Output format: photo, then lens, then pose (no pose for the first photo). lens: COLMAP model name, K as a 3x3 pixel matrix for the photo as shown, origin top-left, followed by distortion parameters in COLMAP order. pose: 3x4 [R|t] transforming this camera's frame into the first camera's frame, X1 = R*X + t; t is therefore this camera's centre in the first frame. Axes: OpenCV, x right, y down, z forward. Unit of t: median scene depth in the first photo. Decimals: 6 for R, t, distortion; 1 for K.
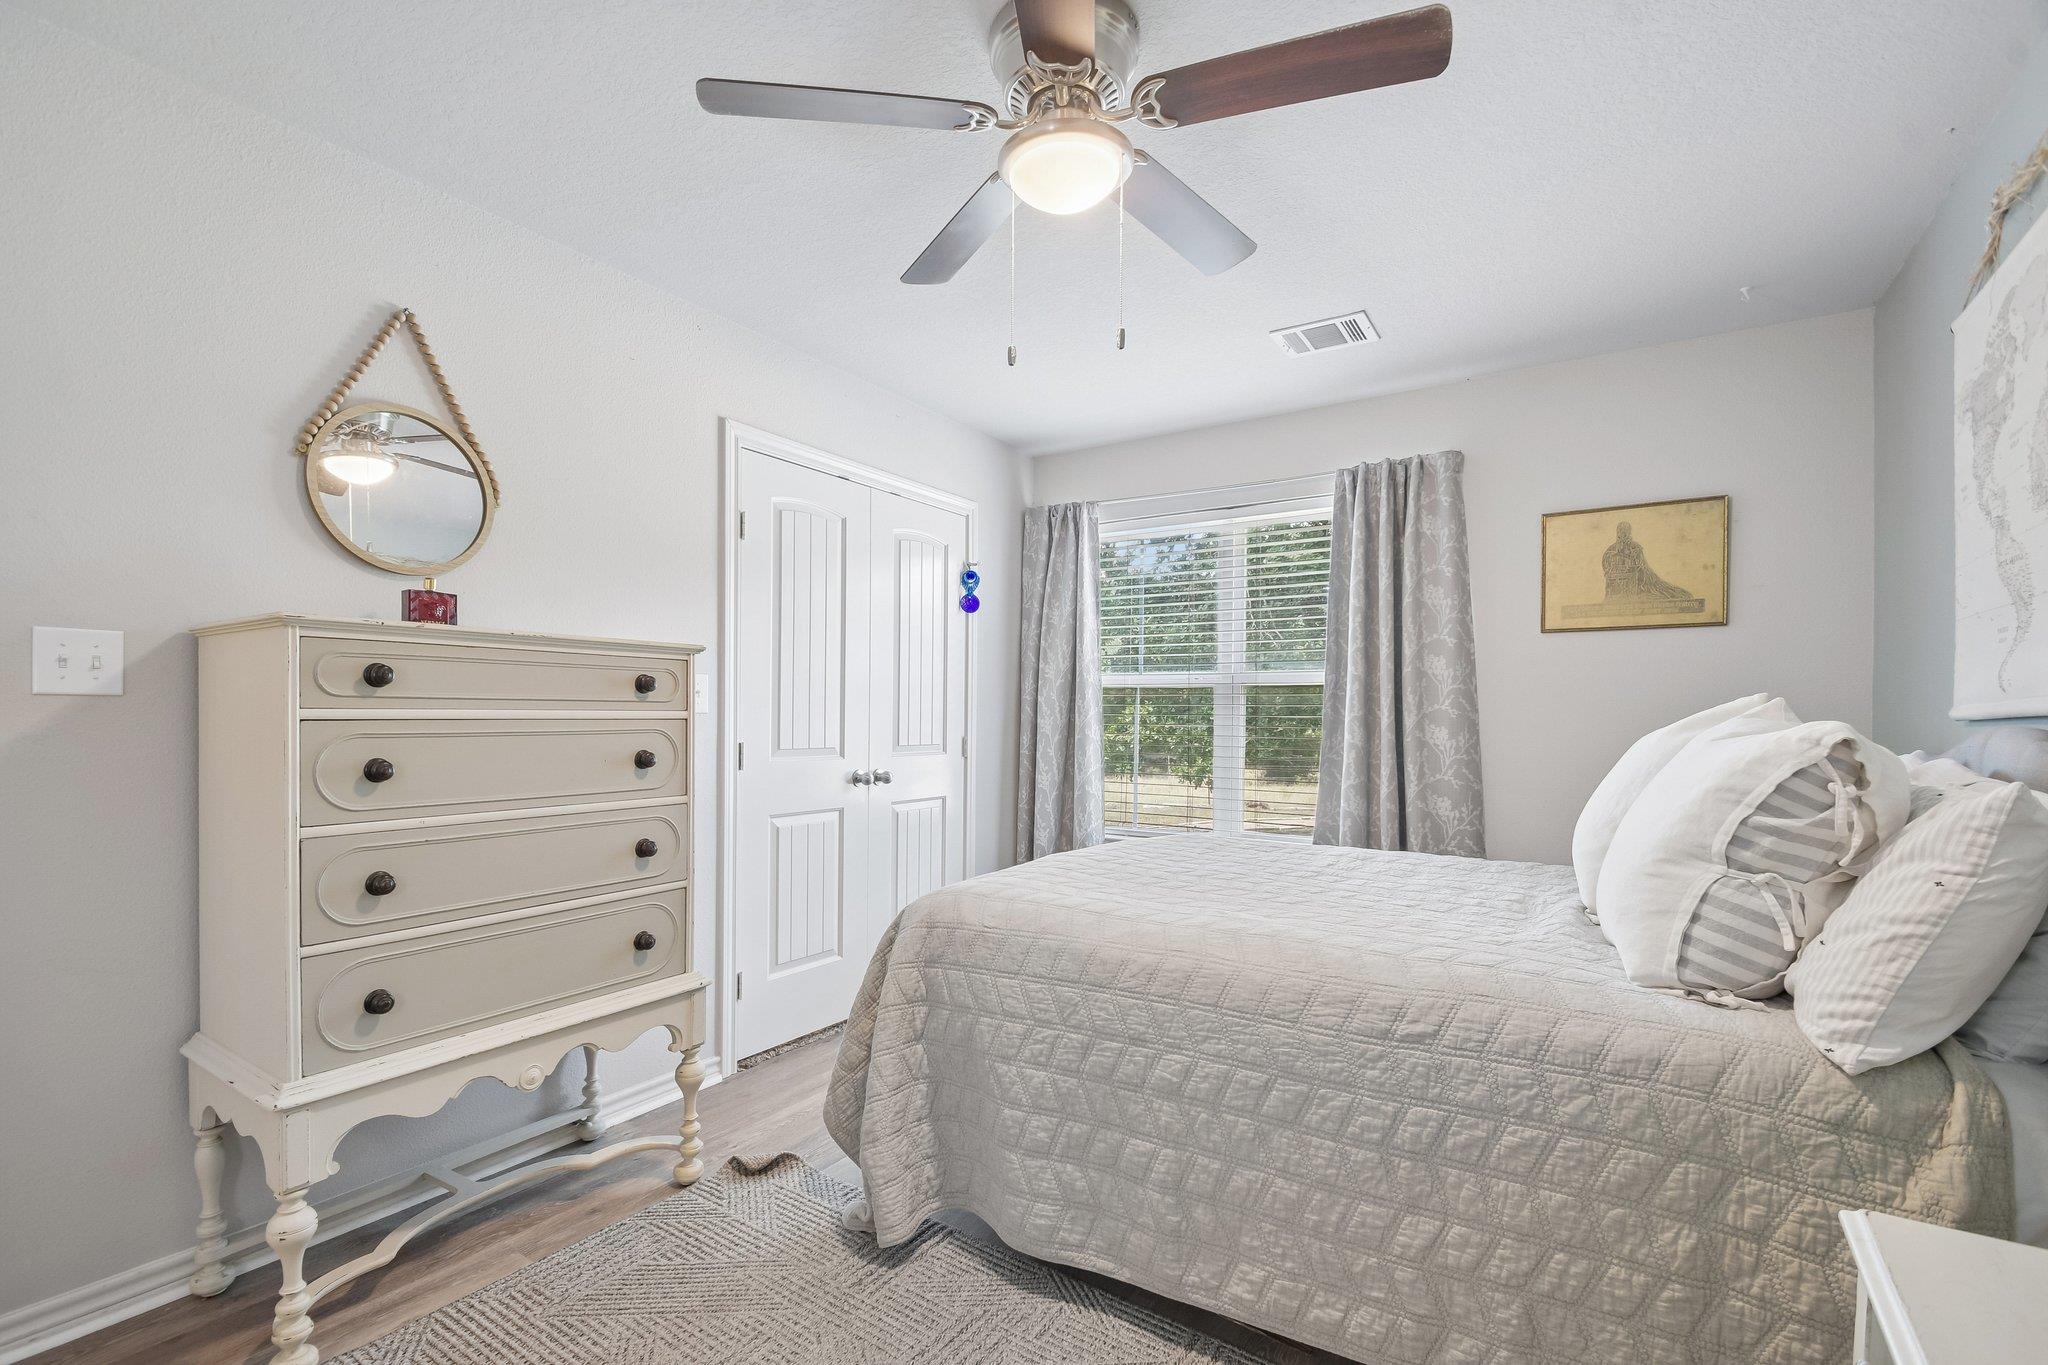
lens RADIAL K [[902.7, 0, 1018.0], [0, 902.7, 717.6], [0, 0, 1]] dist [0.005237, -0.011266]
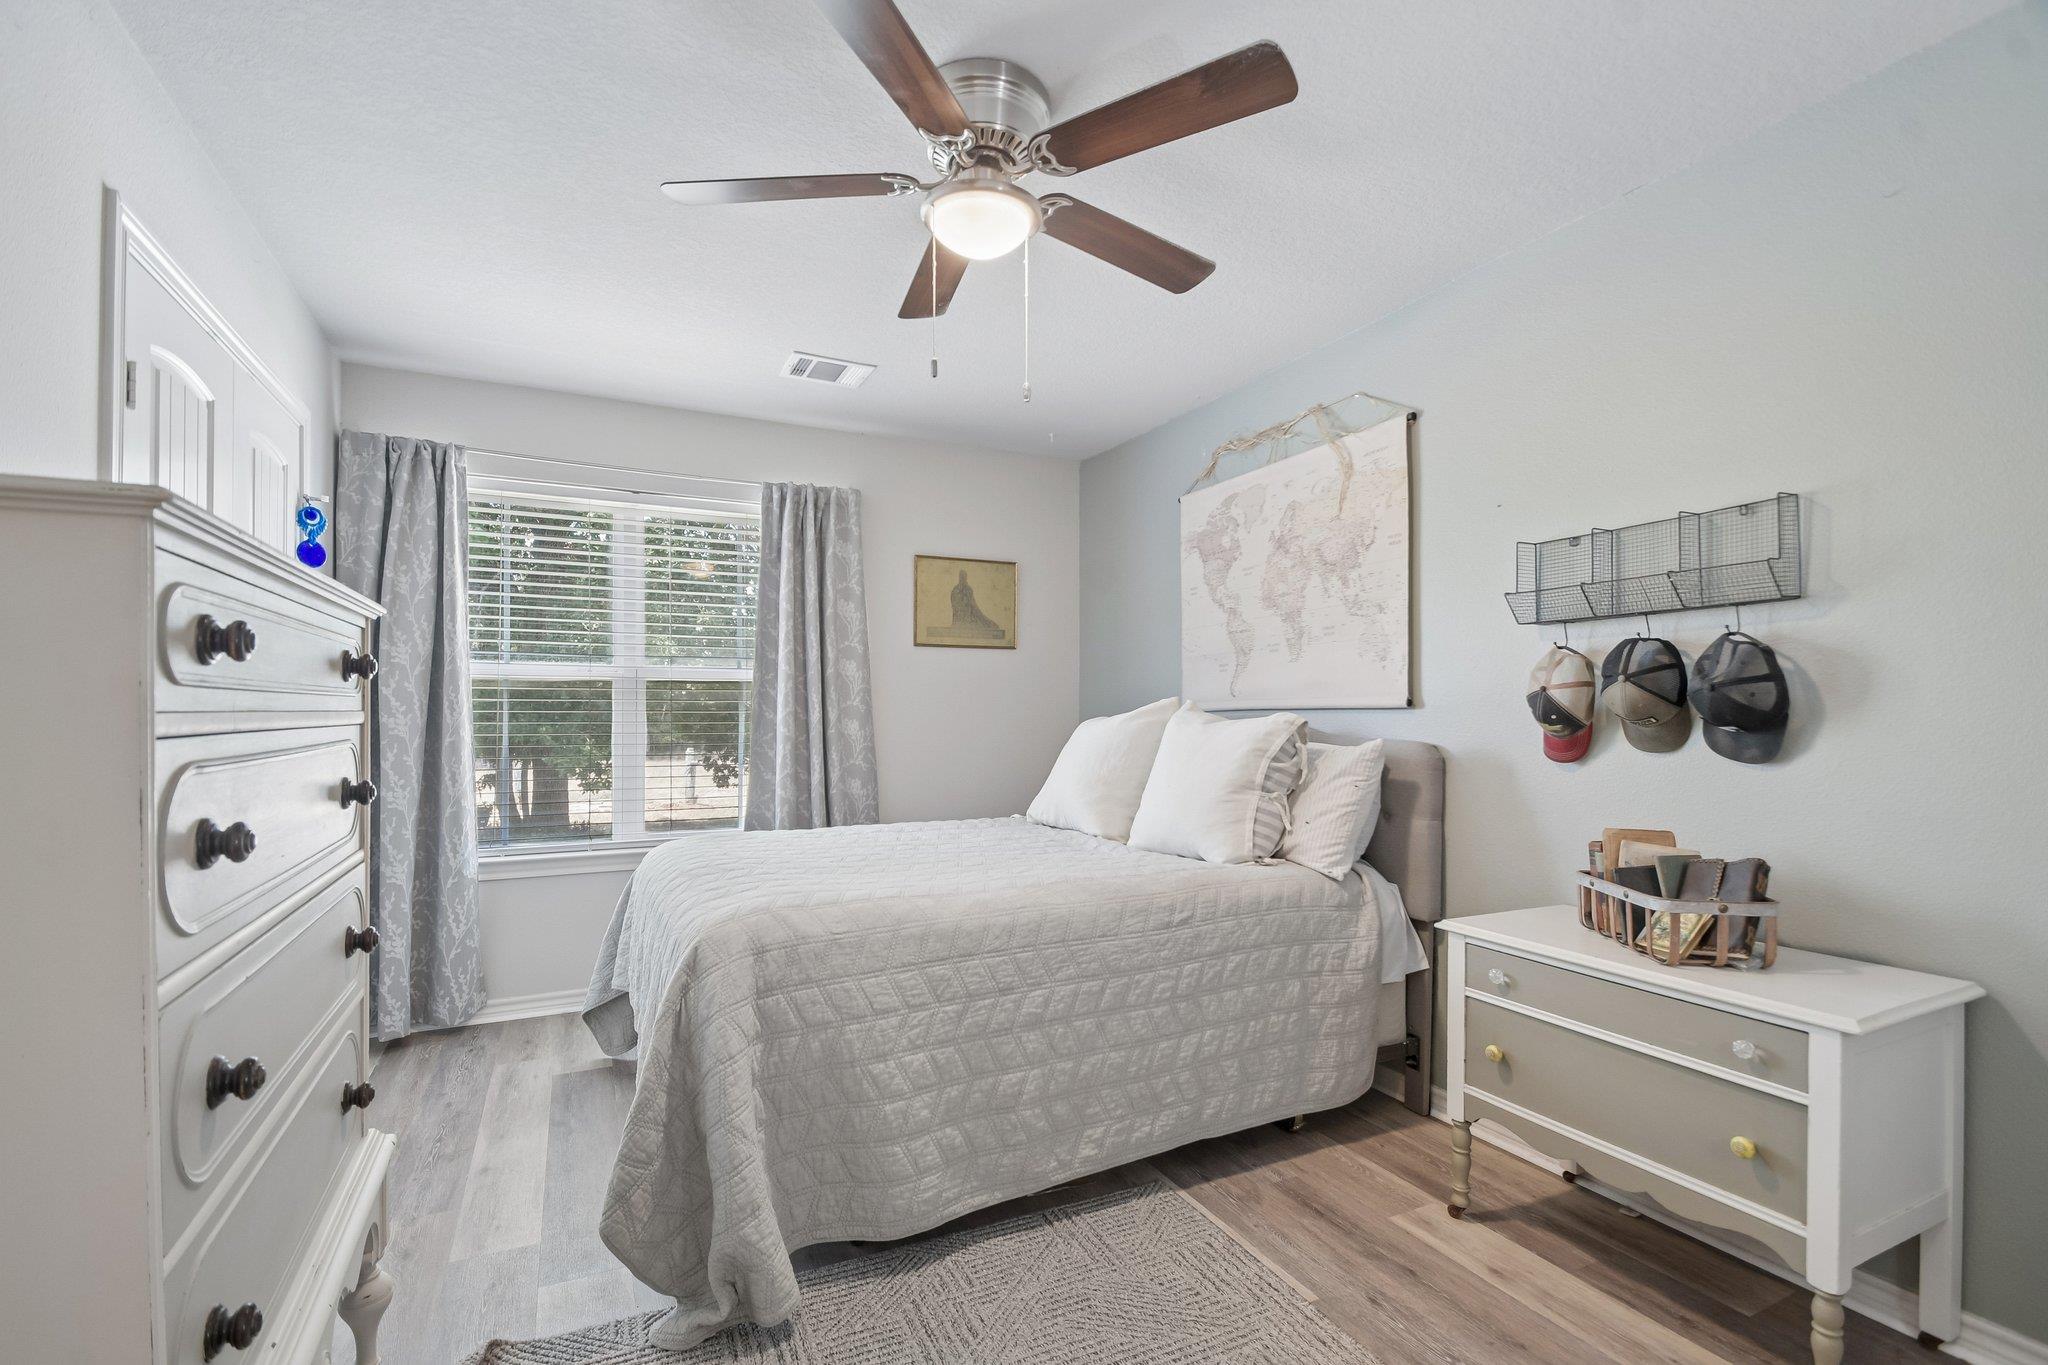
lens RADIAL K [[902.7, 0, 1018.0], [0, 902.7, 717.6], [0, 0, 1]] dist [0.005237, -0.011266]
pose [[0.505963, -0.013071, 0.862456, -0.812758], [0.006546, 0.999915, 0.011314, -0.008228], [-0.862530, -0.000079, 0.506006, 0.372269]]
